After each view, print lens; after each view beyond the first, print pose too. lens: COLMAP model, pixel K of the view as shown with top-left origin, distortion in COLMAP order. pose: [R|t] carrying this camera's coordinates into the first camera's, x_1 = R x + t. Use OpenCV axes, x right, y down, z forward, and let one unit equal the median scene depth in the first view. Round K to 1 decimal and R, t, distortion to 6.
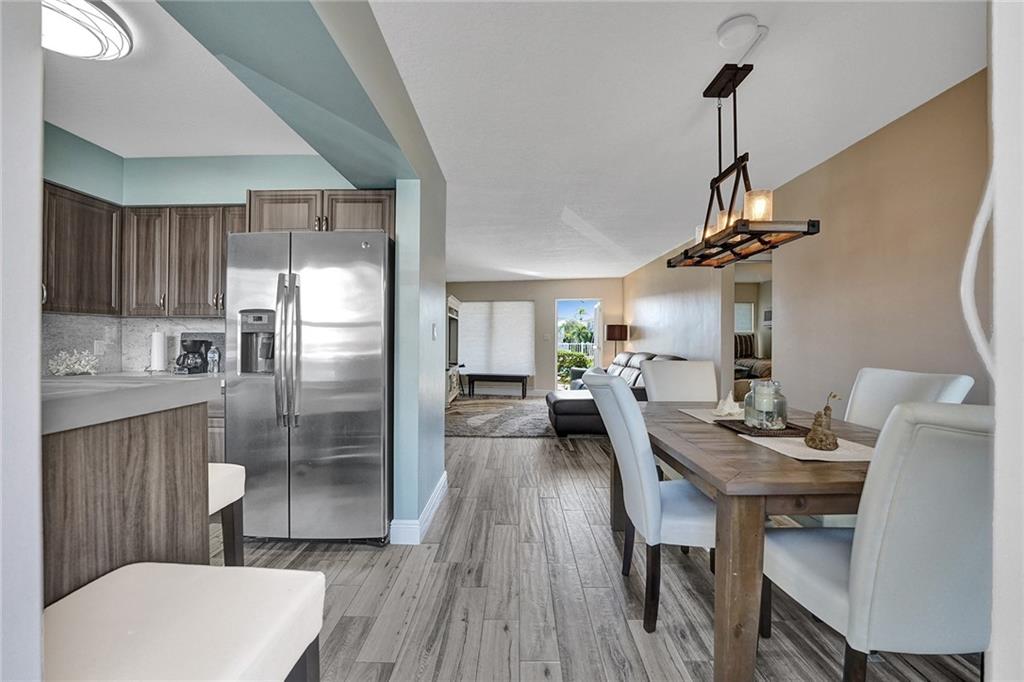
lens RADIAL K [[418.0, 0, 508.5], [0, 418.0, 339.6], [0, 0, 1]] dist [-0.028215, 0.003268]
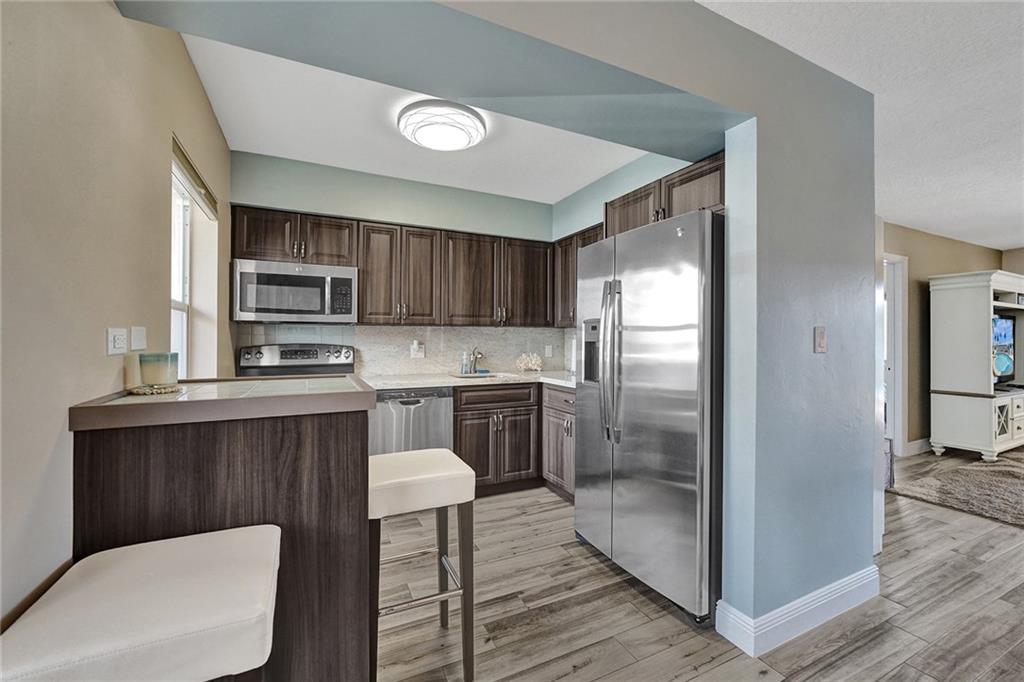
lens RADIAL K [[417.8, 0, 513.0], [0, 417.8, 335.4], [0, 0, 1]] dist [-0.006120, -0.000104]
pose [[0.450645, -0.008477, -0.892663, 0.175213], [-0.001502, 0.999946, -0.010254, -0.017488], [0.892702, 0.005962, 0.450608, 0.286531]]
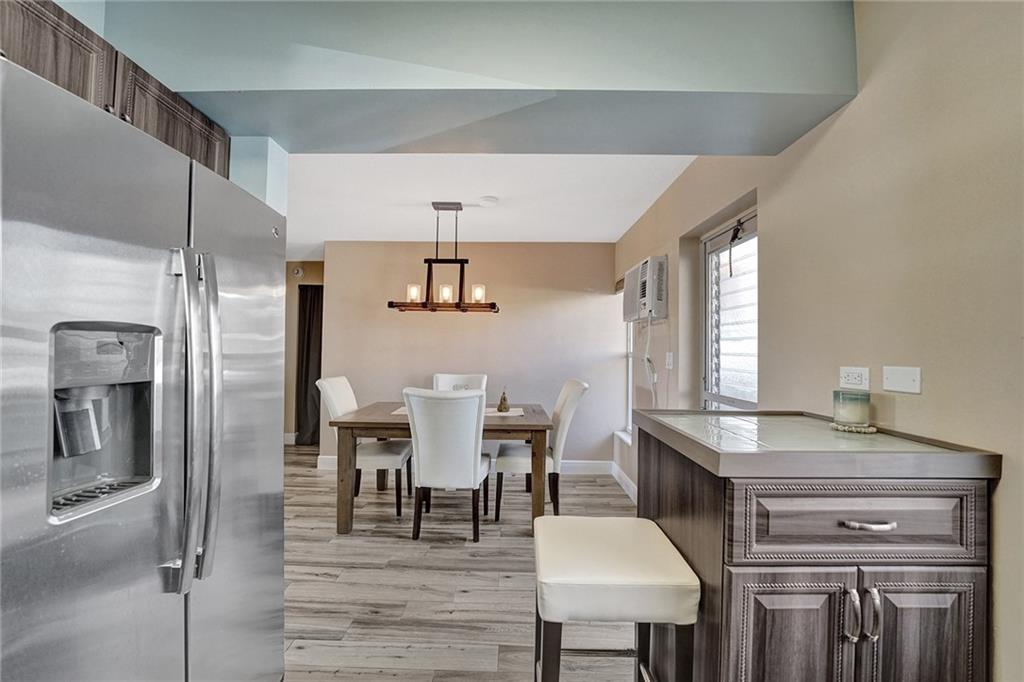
lens RADIAL K [[419.1, 0, 507.2], [0, 419.1, 340.0], [0, 0, 1]] dist [-0.015243, 0.000215]
pose [[0.001099, 0.015967, 0.999872, -0.779023], [-0.013213, 0.999785, -0.015952, -0.044539], [-0.999912, -0.013193, 0.001310, 0.510310]]
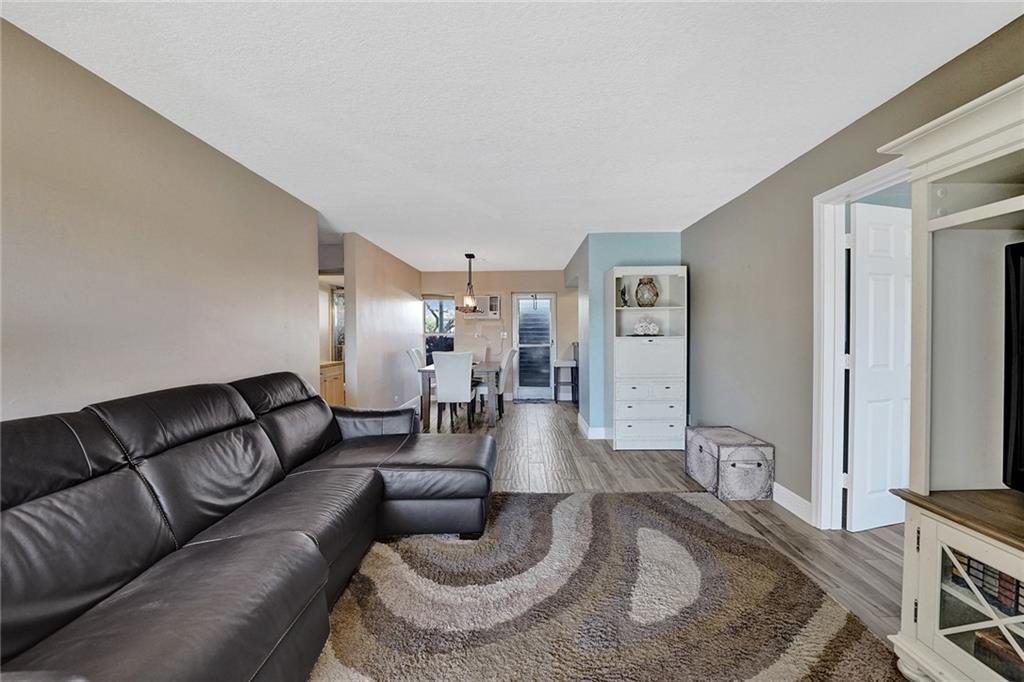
lens RADIAL K [[414.5, 0, 507.9], [0, 414.5, 339.4], [0, 0, 1]] dist [-0.015218, 0.000226]
pose [[-0.999844, 0.002325, 0.017481, 0.129868], [0.002589, 0.999883, 0.015084, -0.027924], [-0.017444, 0.015127, -0.999733, 2.828042]]
